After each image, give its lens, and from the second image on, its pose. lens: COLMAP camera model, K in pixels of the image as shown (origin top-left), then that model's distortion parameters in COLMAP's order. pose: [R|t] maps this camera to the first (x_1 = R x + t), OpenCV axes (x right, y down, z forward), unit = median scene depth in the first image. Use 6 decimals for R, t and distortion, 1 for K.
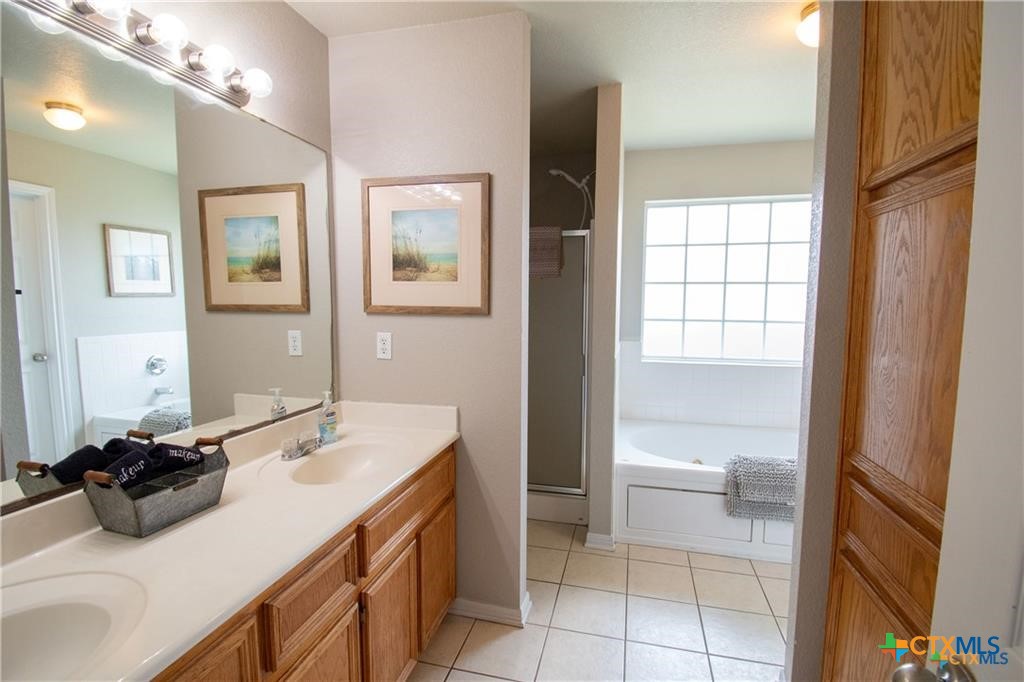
lens RADIAL K [[452.4, 0, 513.0], [0, 452.4, 337.5], [0, 0, 1]] dist [-0.008662, -0.003053]
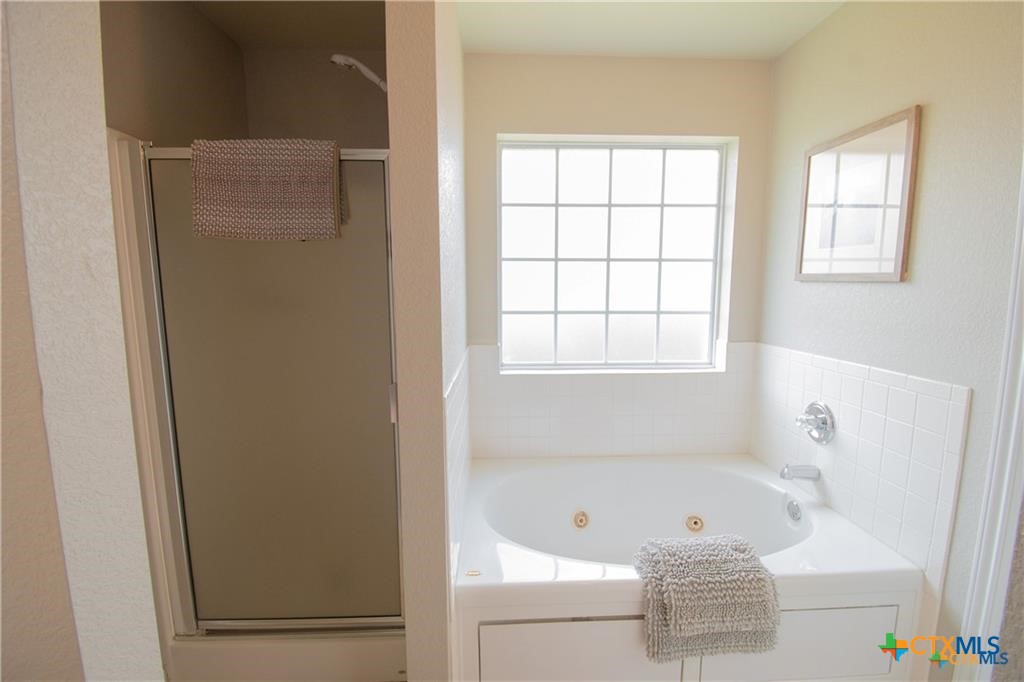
lens RADIAL K [[452.4, 0, 511.4], [0, 452.4, 342.9], [0, 0, 1]] dist [-0.008662, -0.003053]
pose [[0.958385, -0.041886, 0.282389, 0.119596], [0.030886, 0.998585, 0.043296, -0.026179], [-0.283803, -0.032773, 0.958322, 0.373708]]
